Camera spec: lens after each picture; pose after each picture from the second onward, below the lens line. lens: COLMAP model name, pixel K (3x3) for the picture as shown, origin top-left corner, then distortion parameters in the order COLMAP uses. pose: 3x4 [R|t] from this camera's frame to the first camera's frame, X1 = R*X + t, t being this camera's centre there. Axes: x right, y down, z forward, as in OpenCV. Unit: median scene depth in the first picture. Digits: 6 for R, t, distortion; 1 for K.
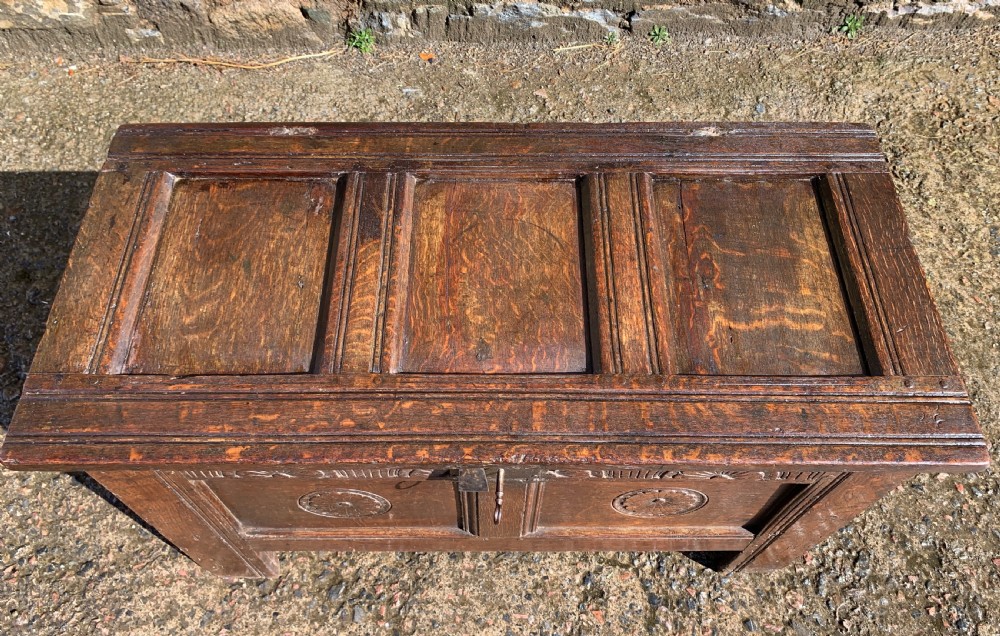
lens RADIAL K [[767.0, 0, 494.3], [0, 767.0, 294.5], [0, 0, 1]] dist [0.009506, 0.001416]
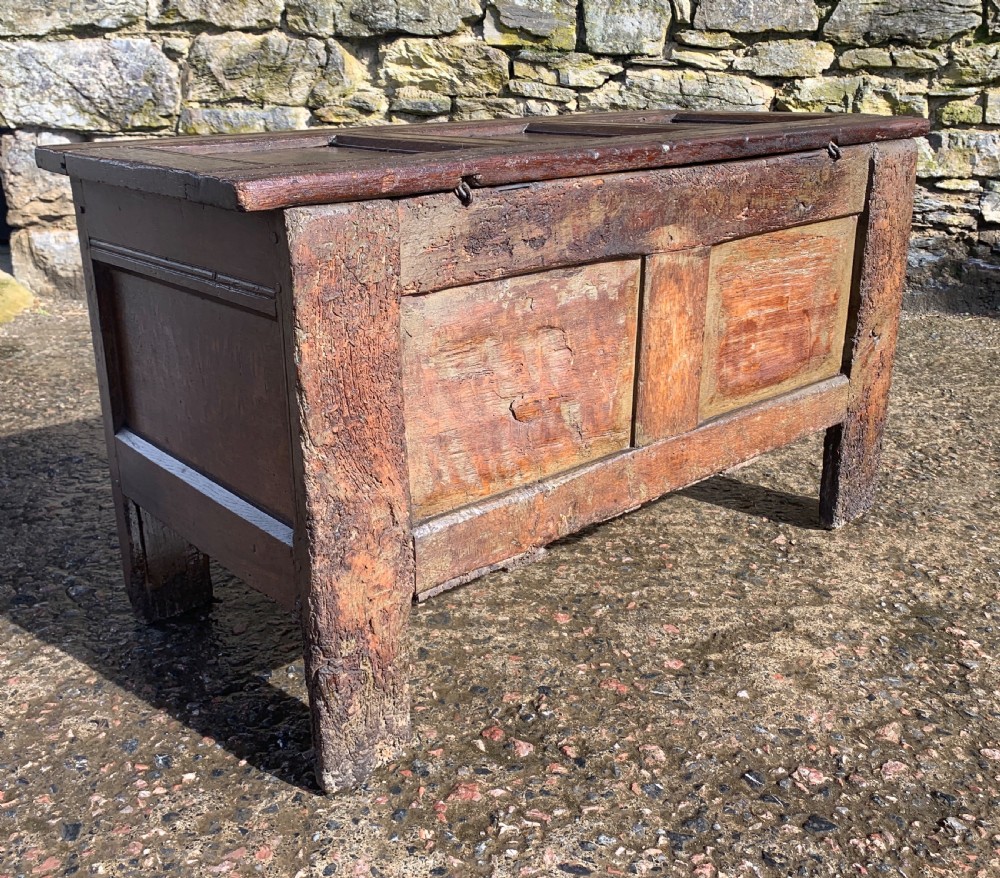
lens RADIAL K [[1033.2, 0, 519.3], [0, 1033.2, 357.4], [0, 0, 1]] dist [0.016263, 0.000000]
pose [[0.991244, 0.030393, -0.128496, -0.040265], [-0.110201, 0.726496, -0.678276, 1.133671], [0.072737, 0.686498, 0.723485, -0.043252]]
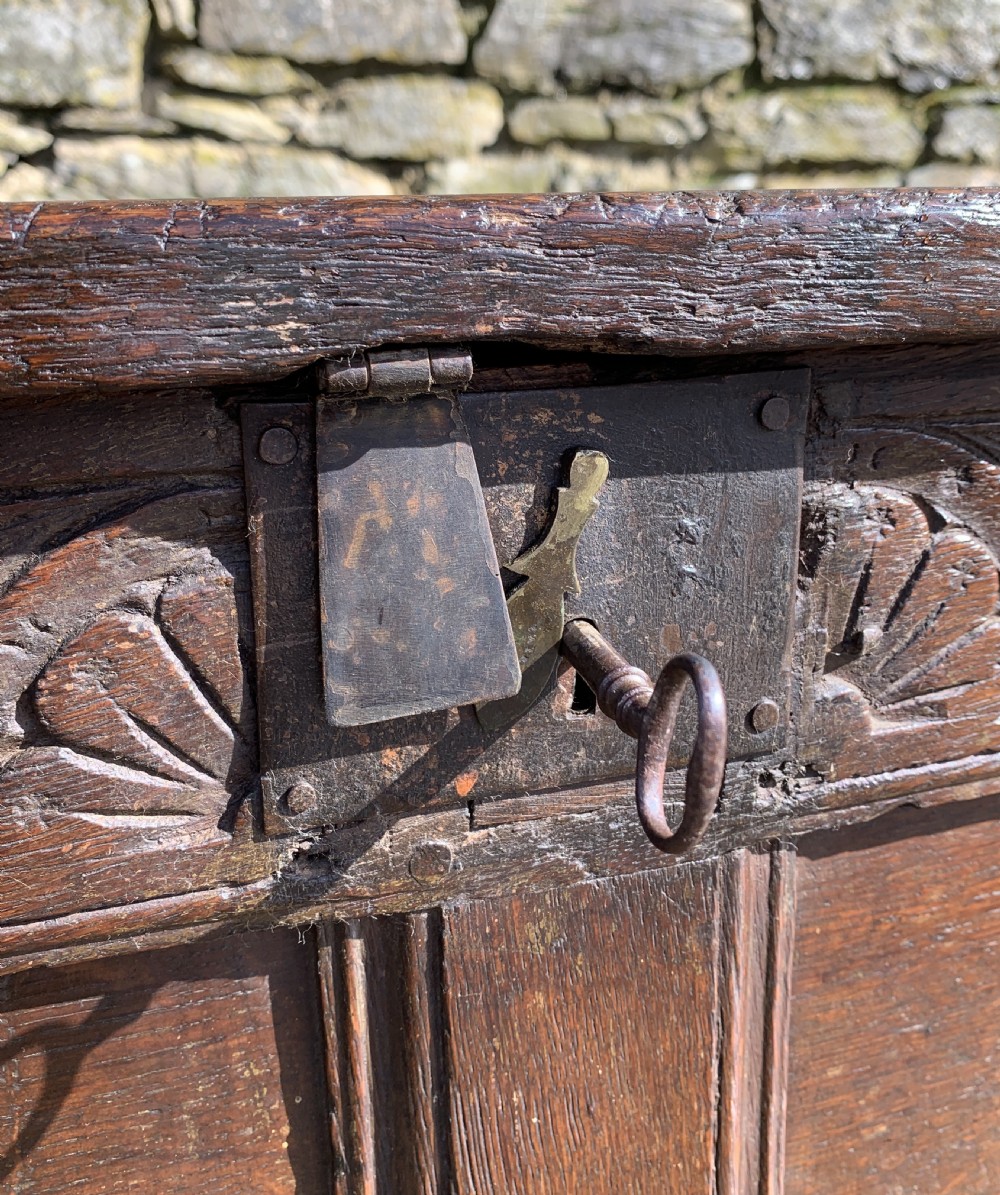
lens RADIAL K [[1174.0, 0, 520.8], [0, 1174.0, 535.1], [0, 0, 1]] dist [-0.008221, 0.000000]
pose [[0.954097, -0.097712, 0.283109, -0.048383], [0.263350, 0.723900, -0.637664, 0.250307], [-0.142635, 0.682951, 0.716403, 0.547911]]
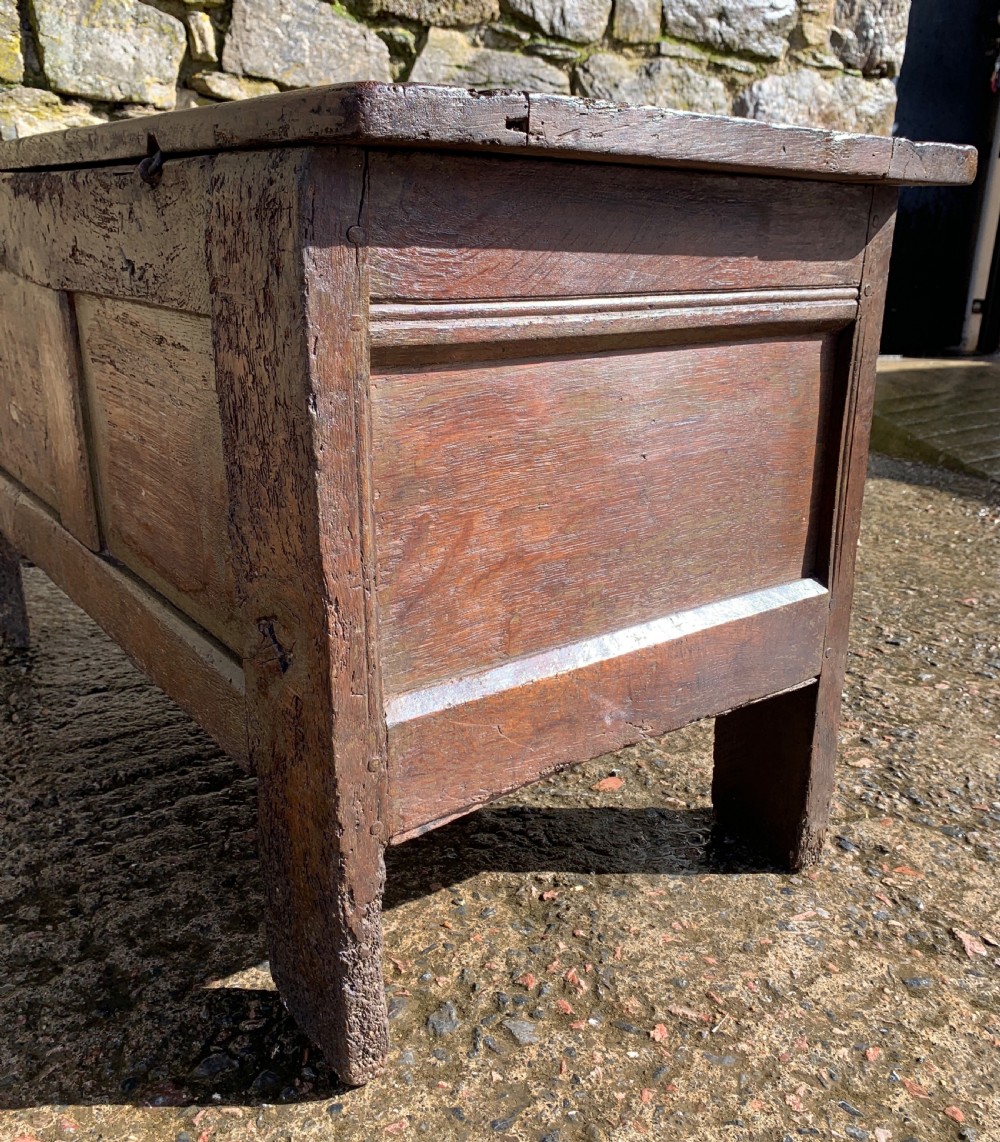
lens RADIAL K [[1051.0, 0, 501.3], [0, 1051.0, 553.4], [0, 0, 1]] dist [0.008483, 0.000000]
pose [[0.853365, -0.118831, 0.507589, -0.436810], [0.422437, 0.728170, -0.539736, 0.522544], [-0.305474, 0.675017, 0.671594, 0.443239]]
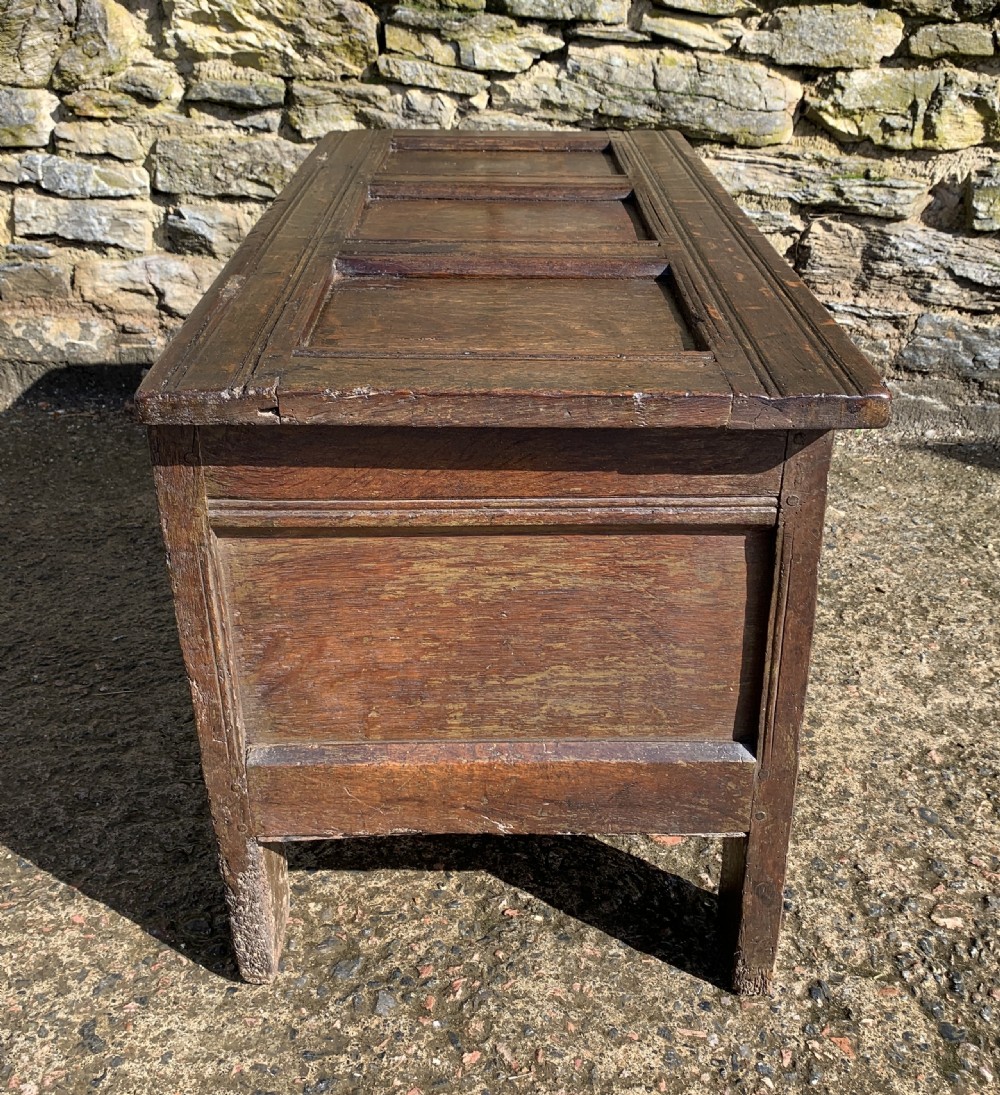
lens RADIAL K [[1208.6, 0, 492.8], [0, 1208.6, 526.7], [0, 0, 1]] dist [0.004987, 0.000000]
pose [[0.995542, 0.060454, -0.072400, -0.060619], [-0.089305, 0.851124, -0.517313, 0.553560], [0.030347, 0.521473, 0.852728, 0.115161]]
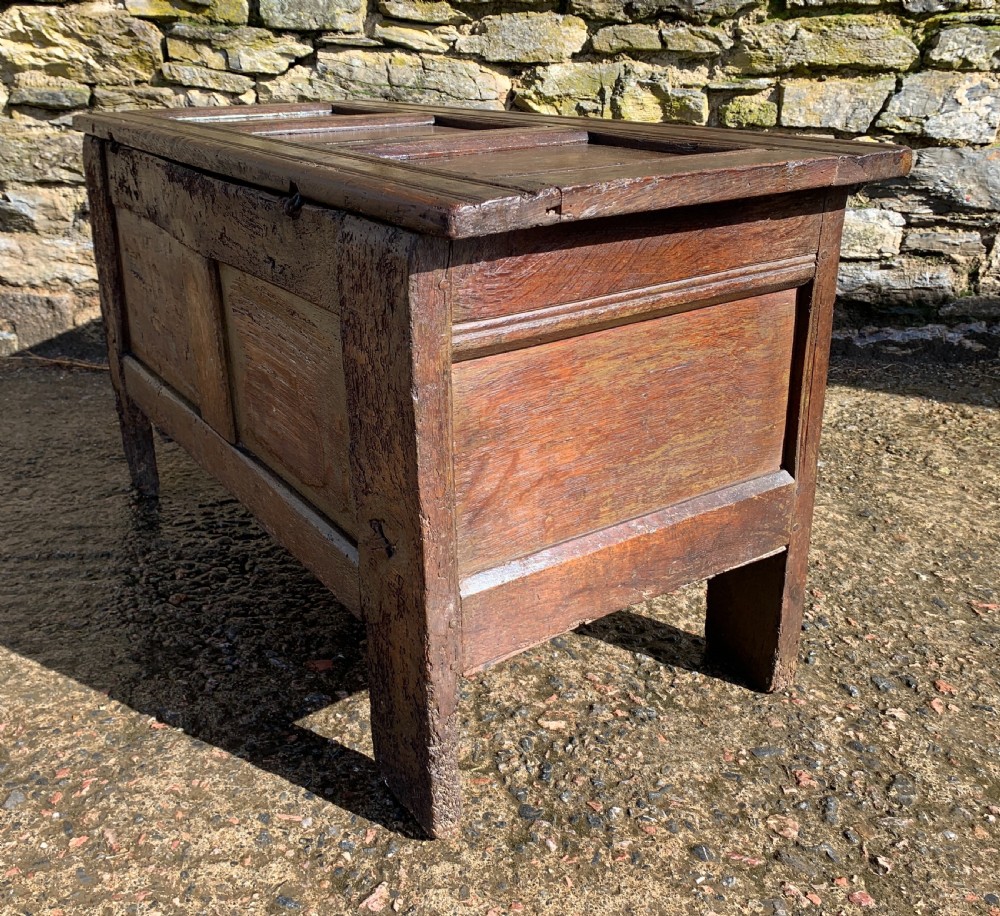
lens RADIAL K [[1013.2, 0, 406.0], [0, 1013.2, 409.1], [0, 0, 1]] dist [0.011758, 0.000000]
pose [[0.996386, 0.029536, -0.079645, 0.167699], [-0.072533, 0.783823, -0.616734, 0.627553], [0.044211, 0.620282, 0.783132, 0.226795]]
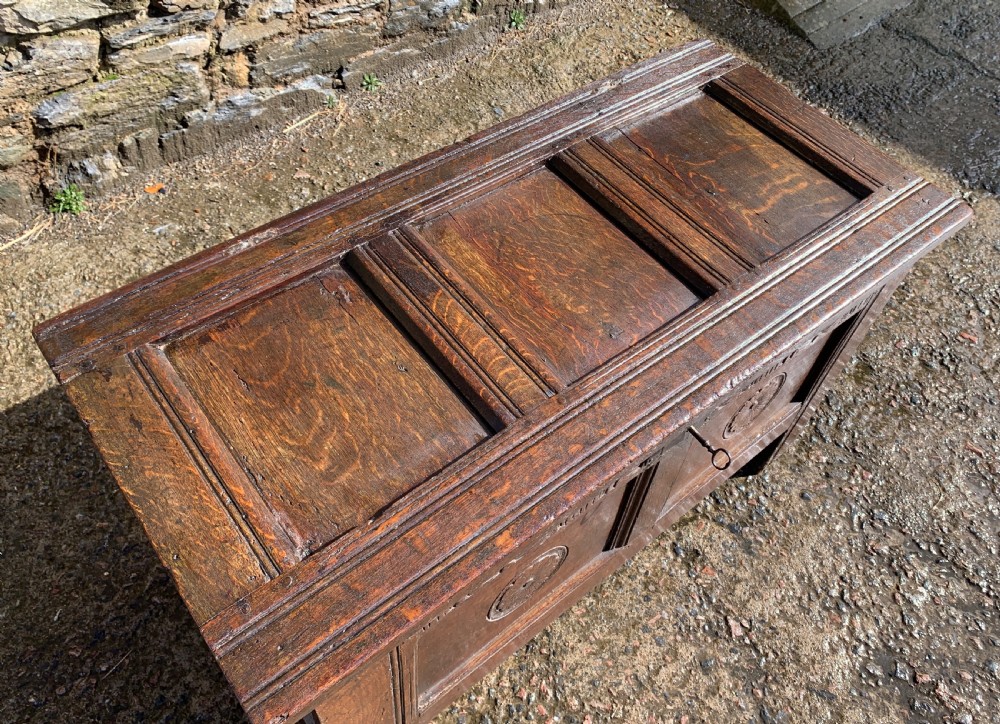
lens RADIAL K [[824.3, 0, 501.1], [0, 824.3, 317.7], [0, 0, 1]] dist [0.005741, 0.022219]
pose [[0.776008, -0.441686, 0.450250, -0.403627], [0.487419, 0.873016, 0.016342, -0.017569], [-0.400293, 0.206778, 0.892753, 0.081931]]
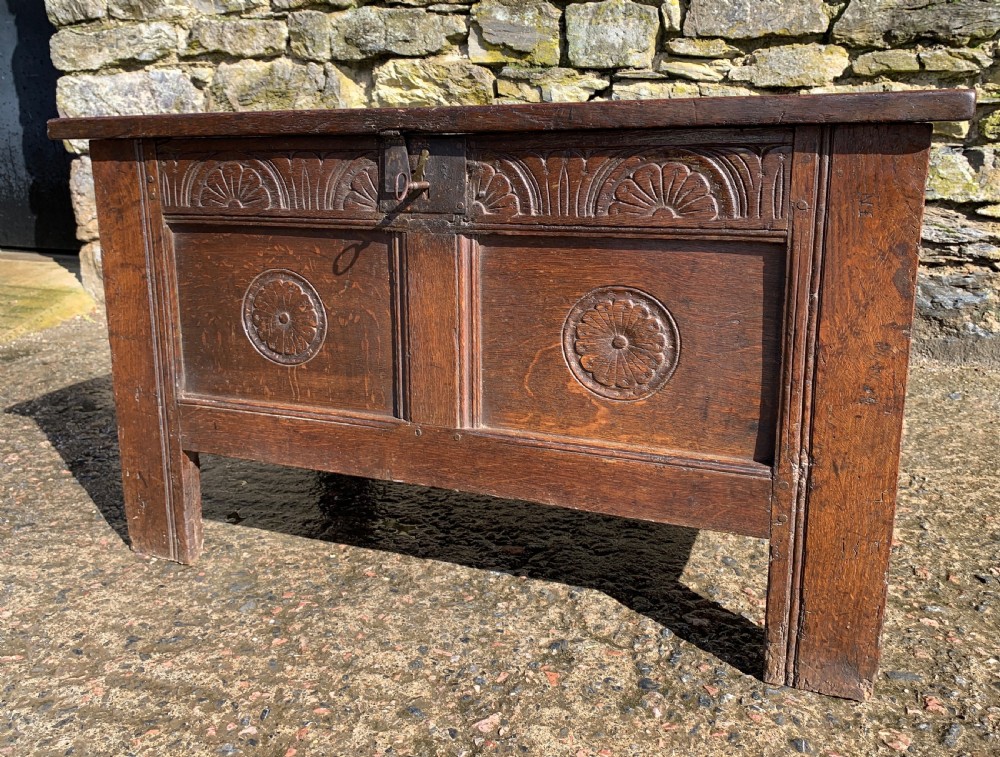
lens RADIAL K [[856.7, 0, 499.1], [0, 856.7, 329.8], [0, 0, 1]] dist [0.011515, 0.001441]
pose [[0.924179, 0.070159, -0.375462, 0.335990], [-0.314031, 0.699141, -0.642329, 0.676415], [0.217435, 0.711534, 0.668163, 0.303359]]
